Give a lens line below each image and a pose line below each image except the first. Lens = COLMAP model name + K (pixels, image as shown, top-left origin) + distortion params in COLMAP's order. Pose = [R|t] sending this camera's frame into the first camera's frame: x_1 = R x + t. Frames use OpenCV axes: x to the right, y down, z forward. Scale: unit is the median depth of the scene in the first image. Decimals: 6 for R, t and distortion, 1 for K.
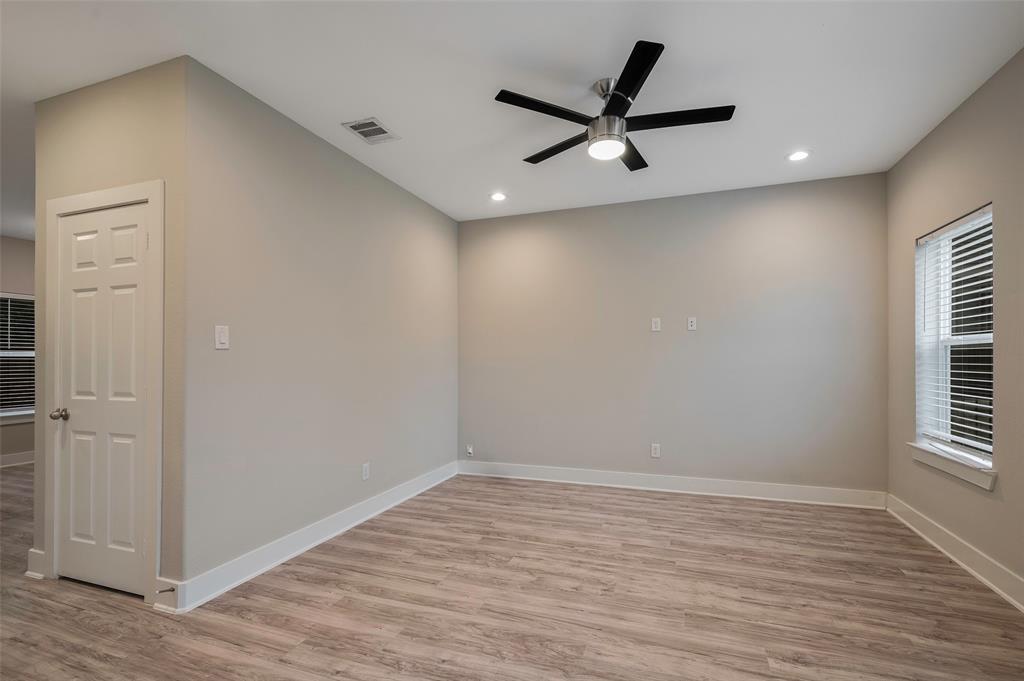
lens RADIAL K [[457.3, 0, 510.6], [0, 457.3, 350.1], [0, 0, 1]] dist [0.003351, 0.000642]
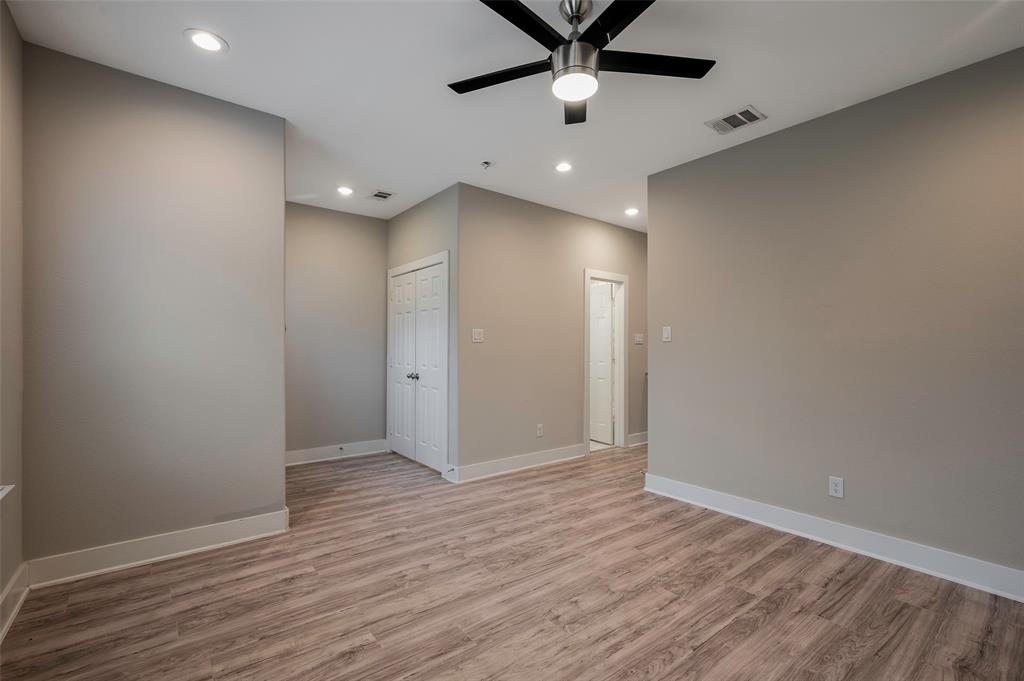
lens RADIAL K [[457.3, 0, 510.6], [0, 457.3, 350.1], [0, 0, 1]] dist [0.003351, 0.000642]
pose [[-0.522096, 0.004219, -0.852876, 0.934177], [0.013448, 0.999904, -0.003286, 0.032717], [0.852781, -0.013186, -0.522103, 1.324018]]
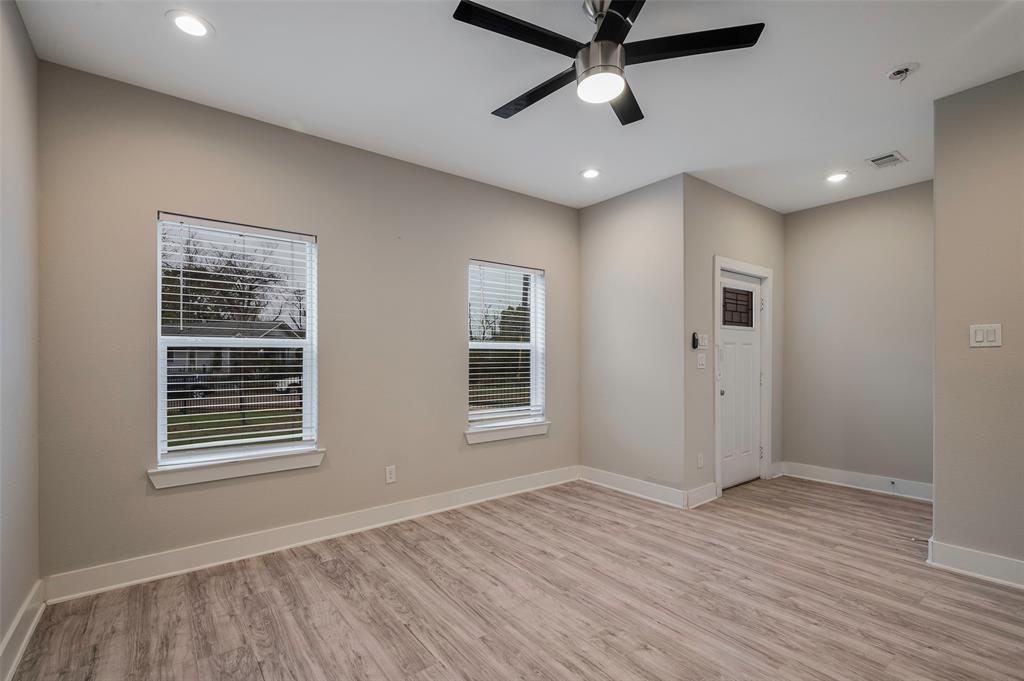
lens RADIAL K [[453.9, 0, 521.1], [0, 453.9, 359.9], [0, 0, 1]] dist [0.001581, 0.000299]
pose [[-0.853780, 0.007045, 0.520586, -0.084274], [-0.002676, 0.999836, -0.017919, 0.035380], [-0.520627, -0.016692, -0.853621, 1.741697]]
